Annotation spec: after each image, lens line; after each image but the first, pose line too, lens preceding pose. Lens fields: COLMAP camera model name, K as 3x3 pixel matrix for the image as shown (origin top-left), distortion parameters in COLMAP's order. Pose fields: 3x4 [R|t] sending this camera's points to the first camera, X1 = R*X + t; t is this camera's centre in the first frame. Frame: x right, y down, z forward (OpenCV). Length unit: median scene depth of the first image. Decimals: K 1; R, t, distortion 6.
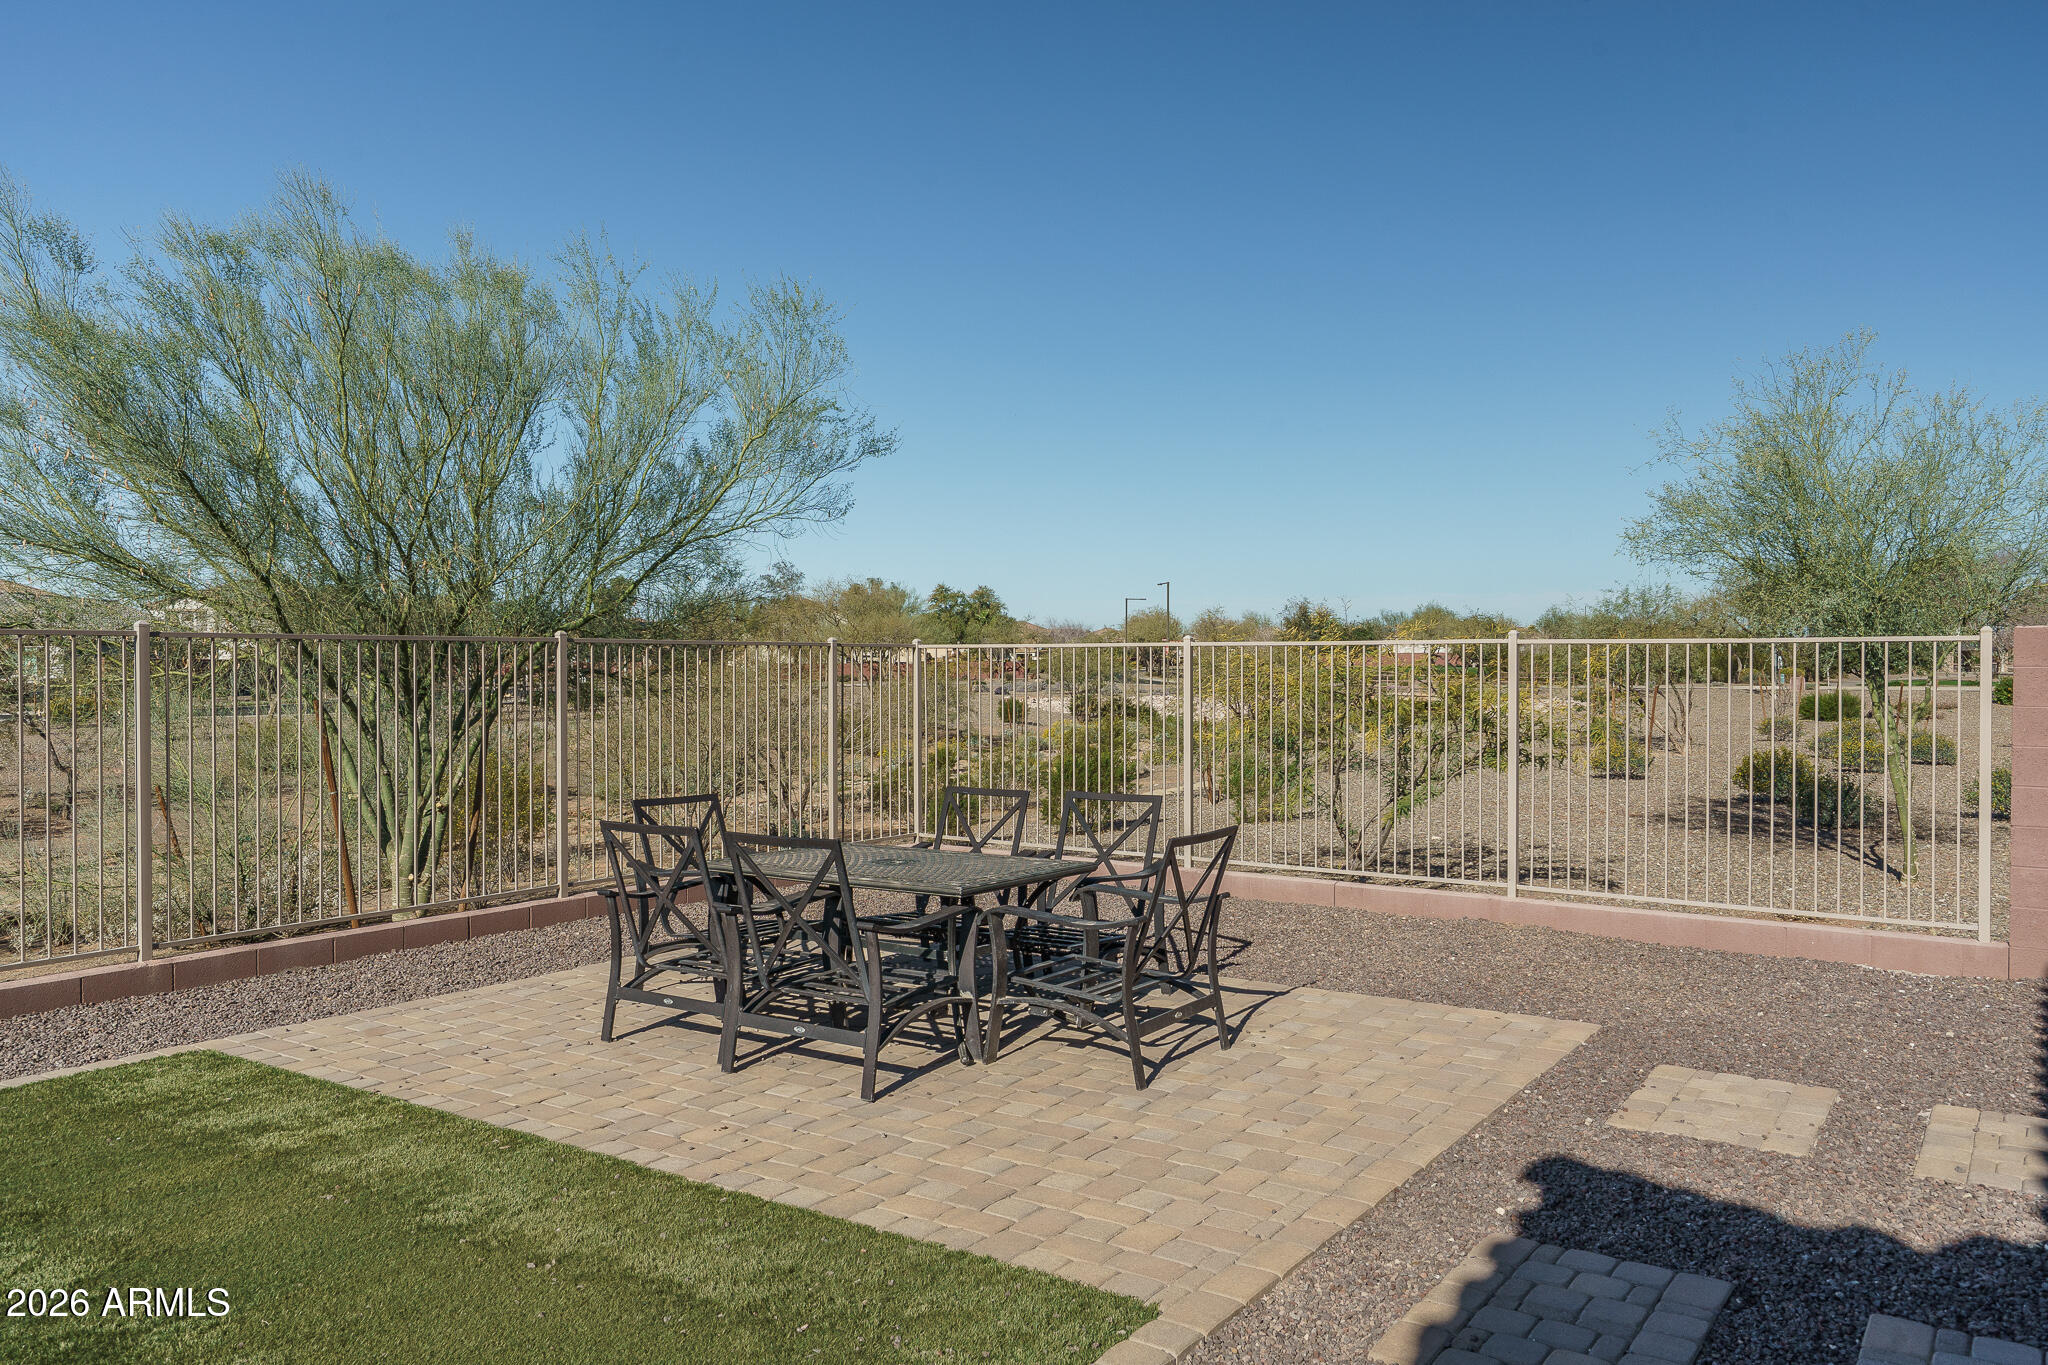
lens RADIAL K [[1562.8, 0, 1024.0], [0, 1562.8, 682.5], [0, 0, 1]] dist [0.008181, 0.002019]
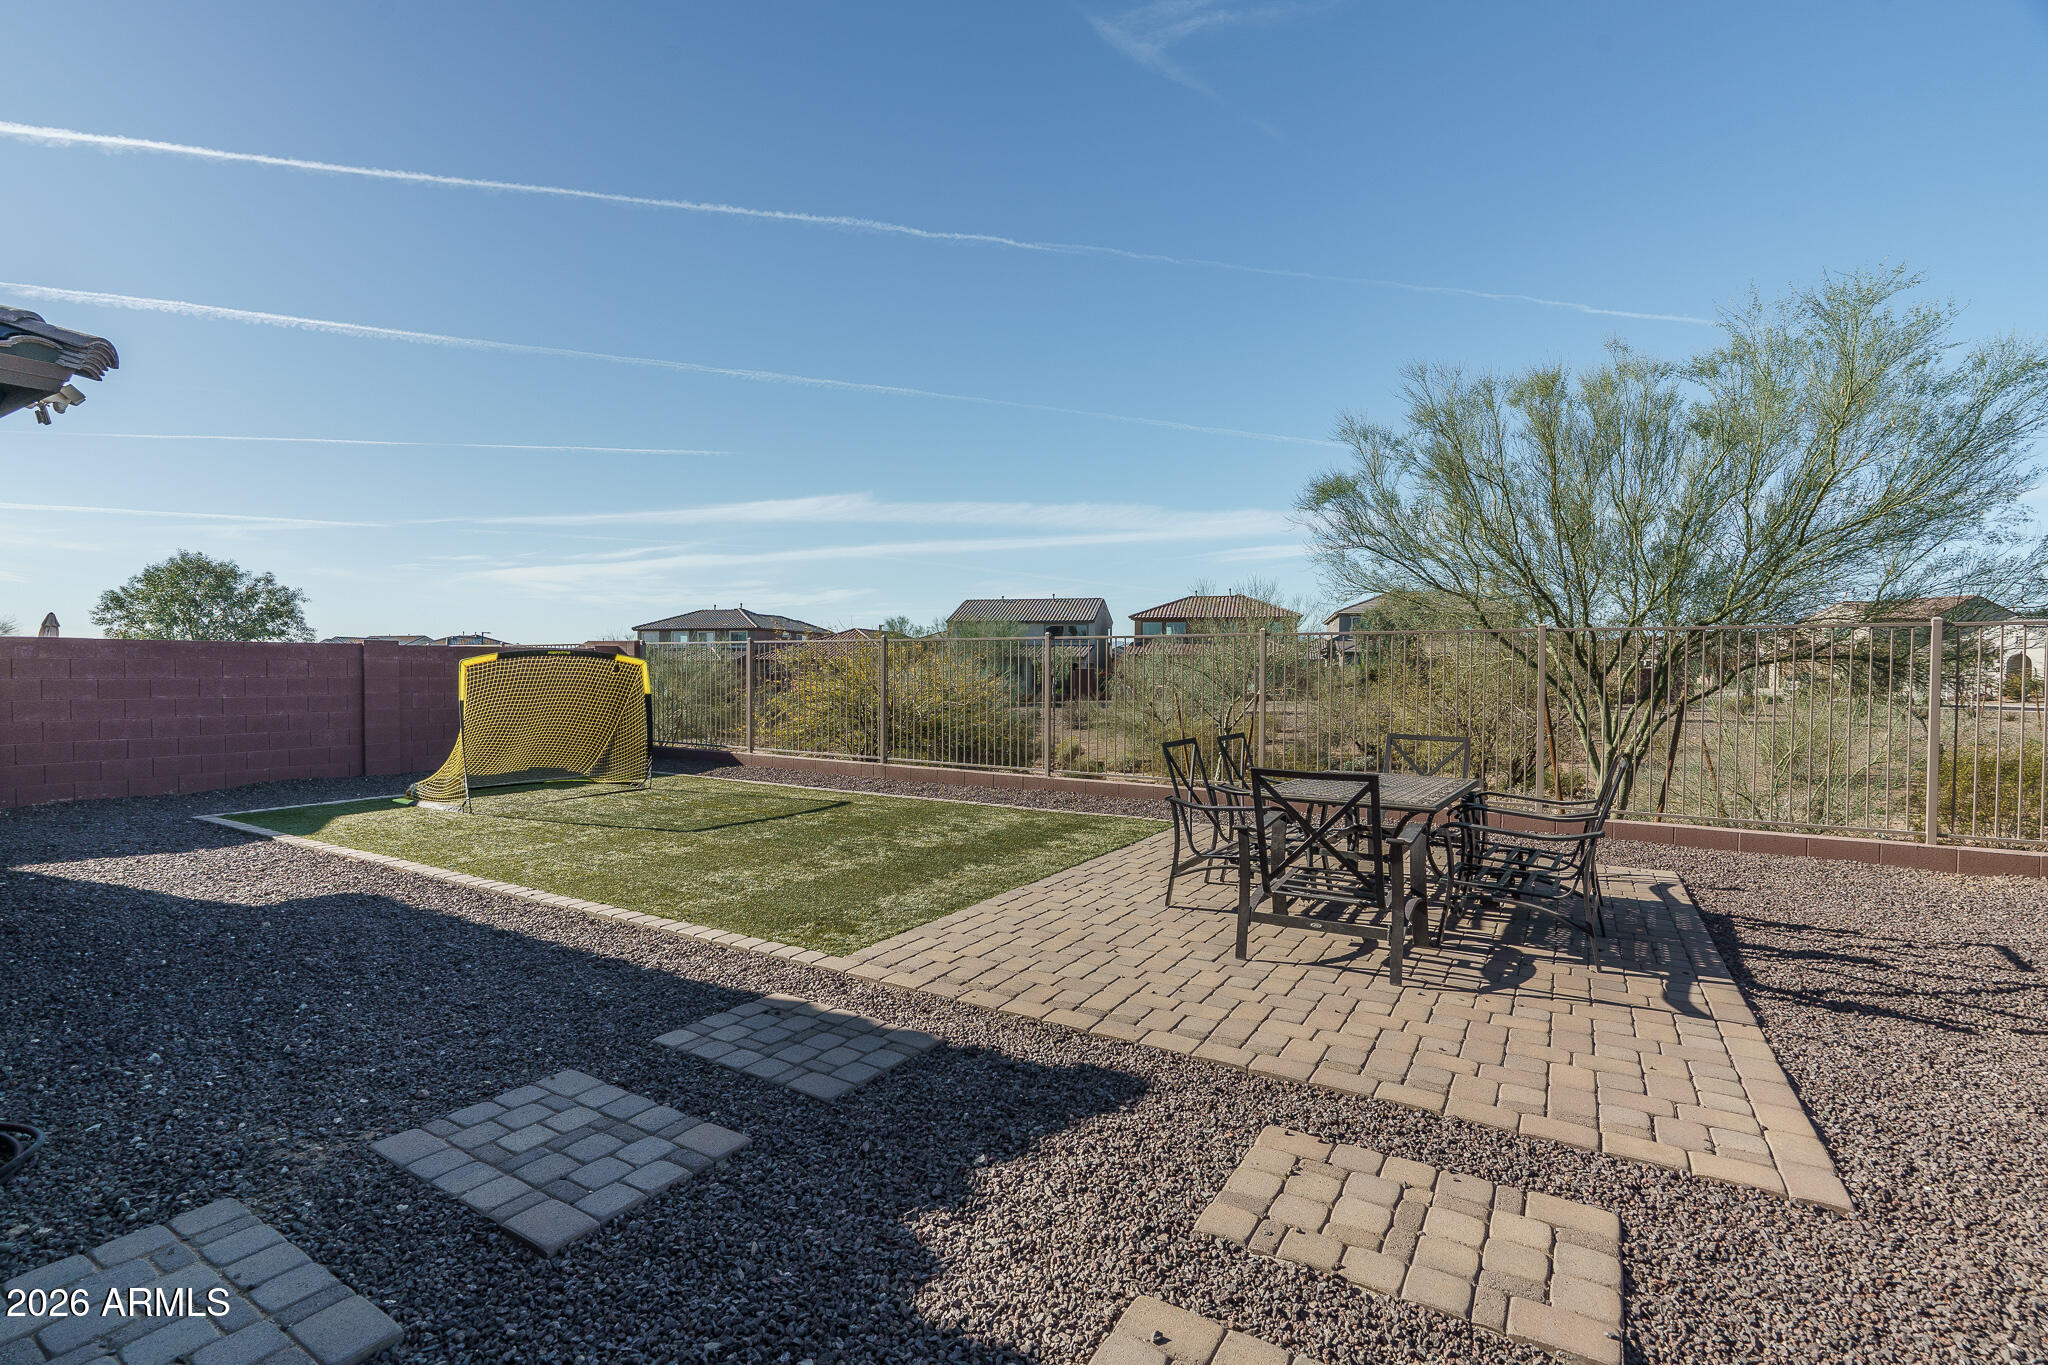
lens RADIAL K [[923.8, 0, 1024.0], [0, 923.8, 682.5], [0, 0, 1]] dist [-0.002474, 0.000496]
pose [[0.063160, 0.015636, -0.997881, 0.400234], [-0.025020, 0.999588, 0.014079, 0.010604], [0.997690, 0.024077, 0.063525, 0.366593]]
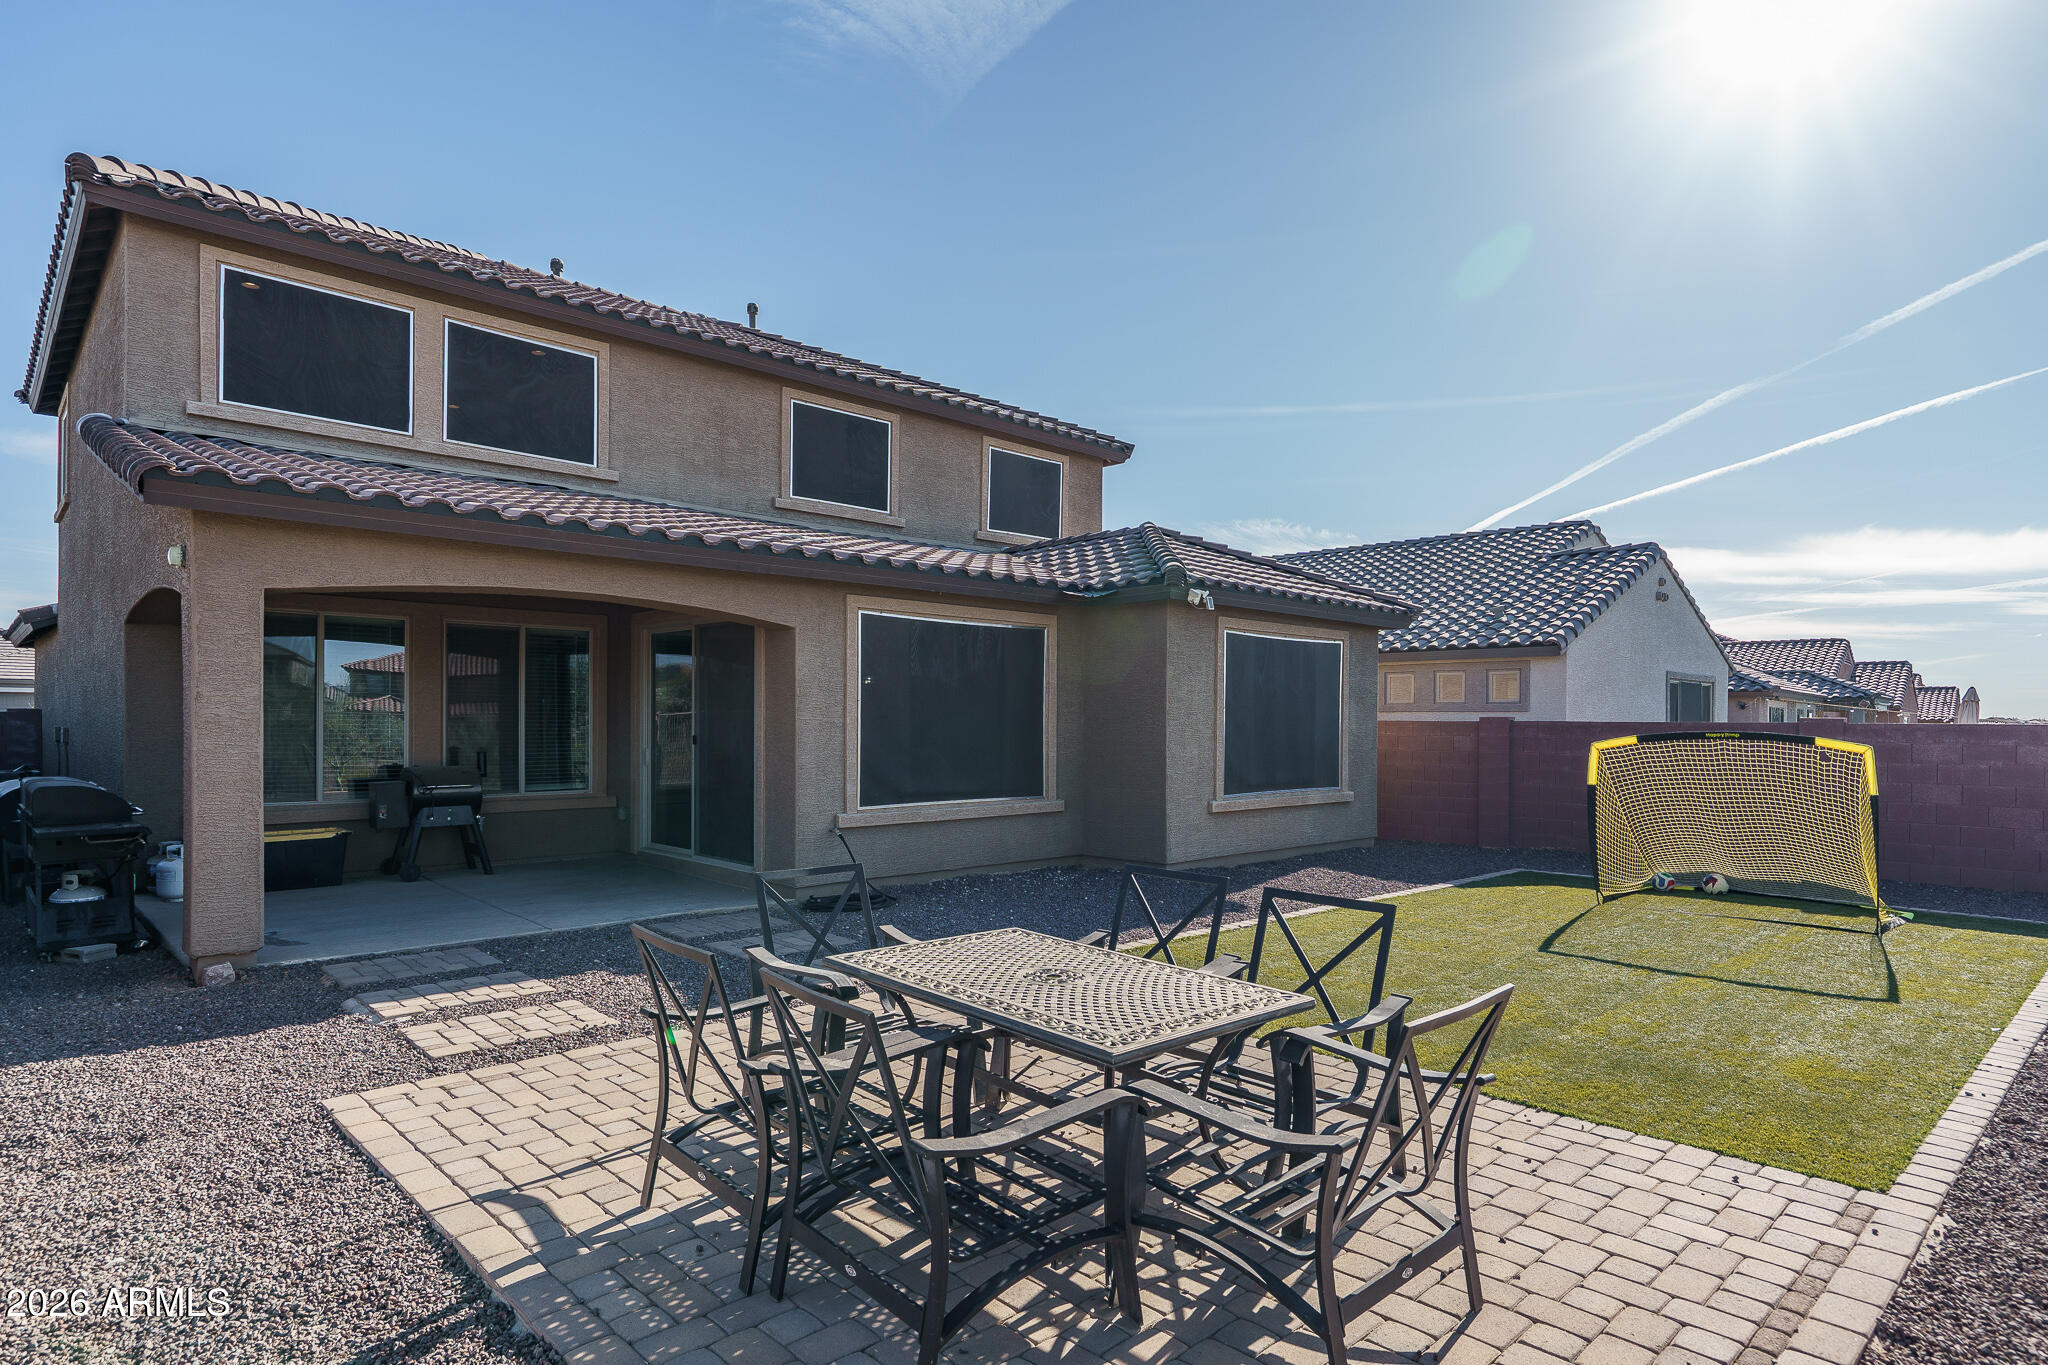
lens RADIAL K [[1076.0, 0, 1021.4], [0, 1076.0, 723.2], [0, 0, 1]] dist [-0.001102, -0.000015]
pose [[-0.982345, -0.006783, 0.186958, -0.089834], [-0.003671, 0.999849, 0.016988, -0.014414], [-0.187045, 0.016002, -0.982221, 0.875284]]
